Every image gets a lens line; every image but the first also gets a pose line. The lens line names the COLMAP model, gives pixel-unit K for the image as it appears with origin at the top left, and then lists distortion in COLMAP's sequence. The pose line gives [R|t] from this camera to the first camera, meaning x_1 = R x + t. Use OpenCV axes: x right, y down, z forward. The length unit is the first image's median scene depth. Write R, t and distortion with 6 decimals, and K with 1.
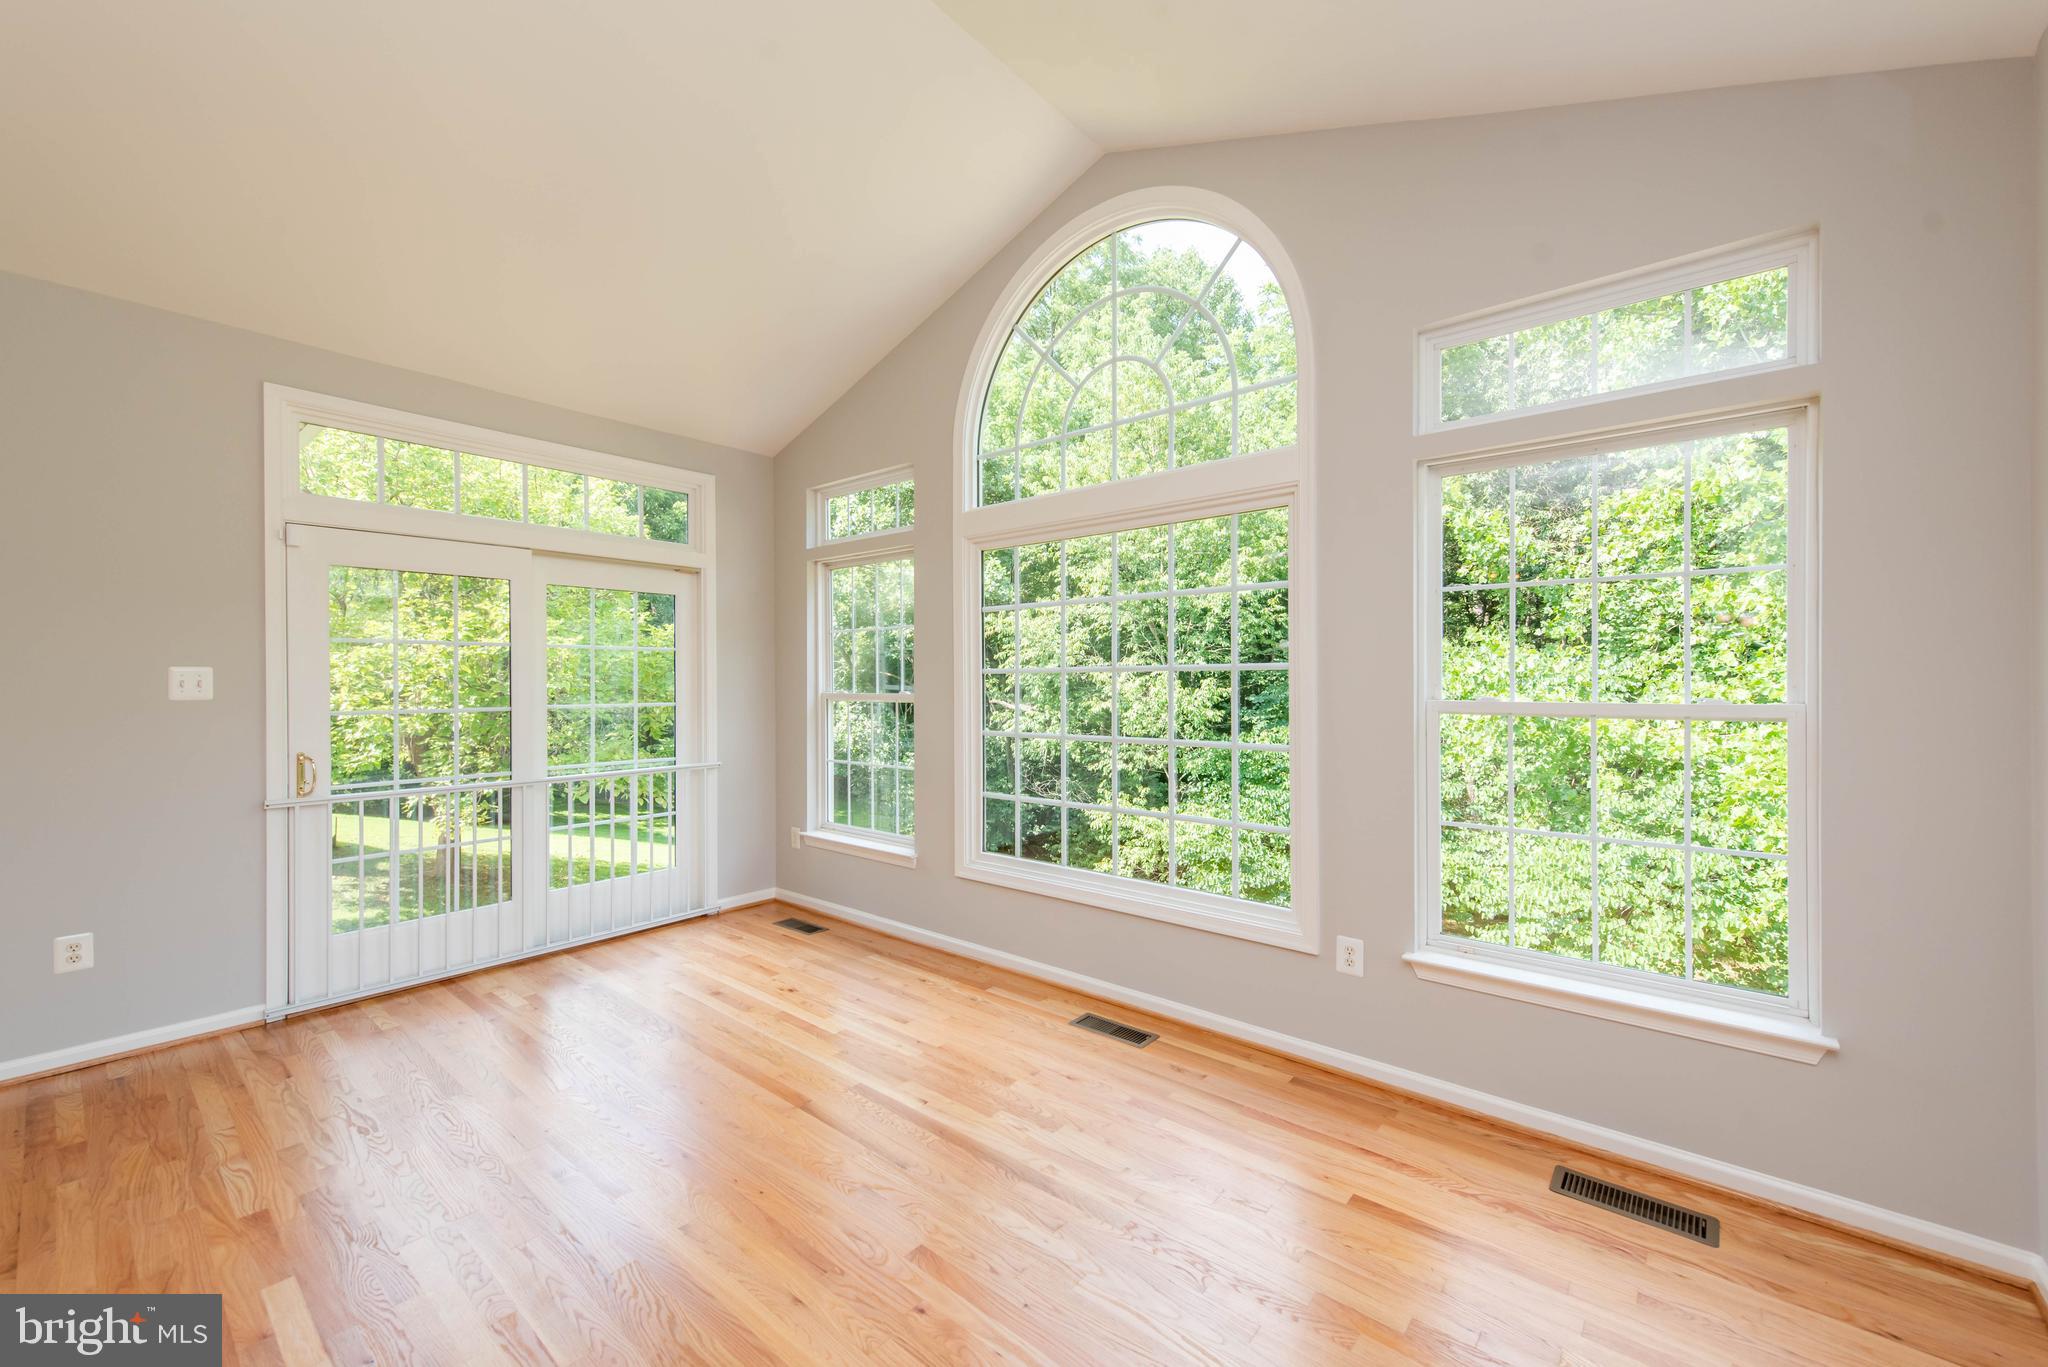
lens RADIAL K [[849.4, 0, 998.1], [0, 849.4, 689.7], [0, 0, 1]] dist [0.017212, -0.000211]
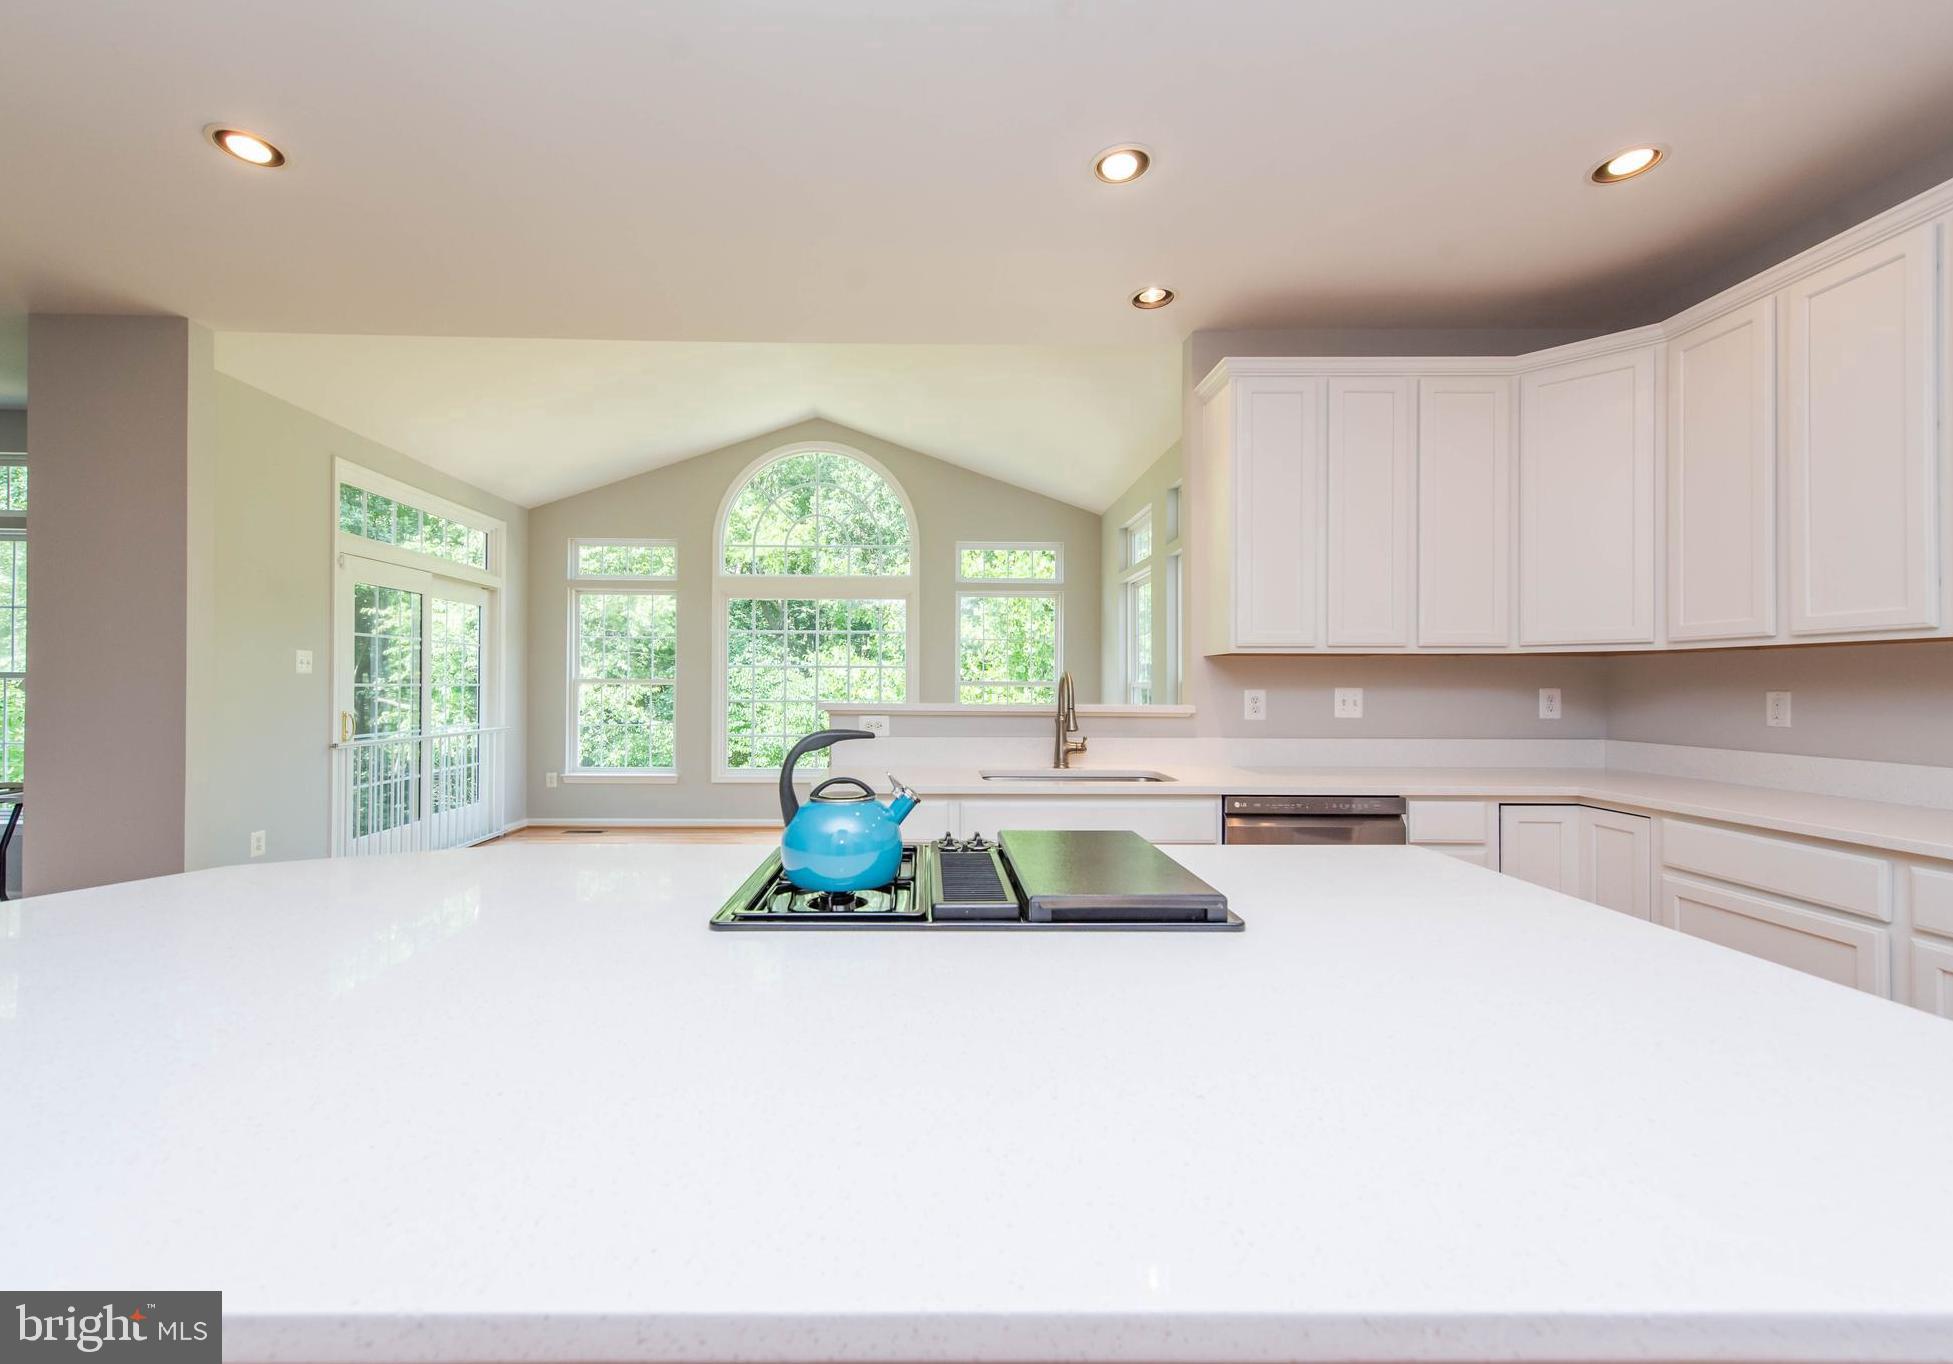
lens RADIAL K [[802.3, 0, 976.5], [0, 802.3, 682.0], [0, 0, 1]] dist [0.000119, 0.000002]
pose [[0.734160, 0.004689, 0.678961, -0.670313], [0.004552, 0.999920, -0.011827, 0.031835], [-0.678961, 0.011774, 0.734080, -0.511133]]
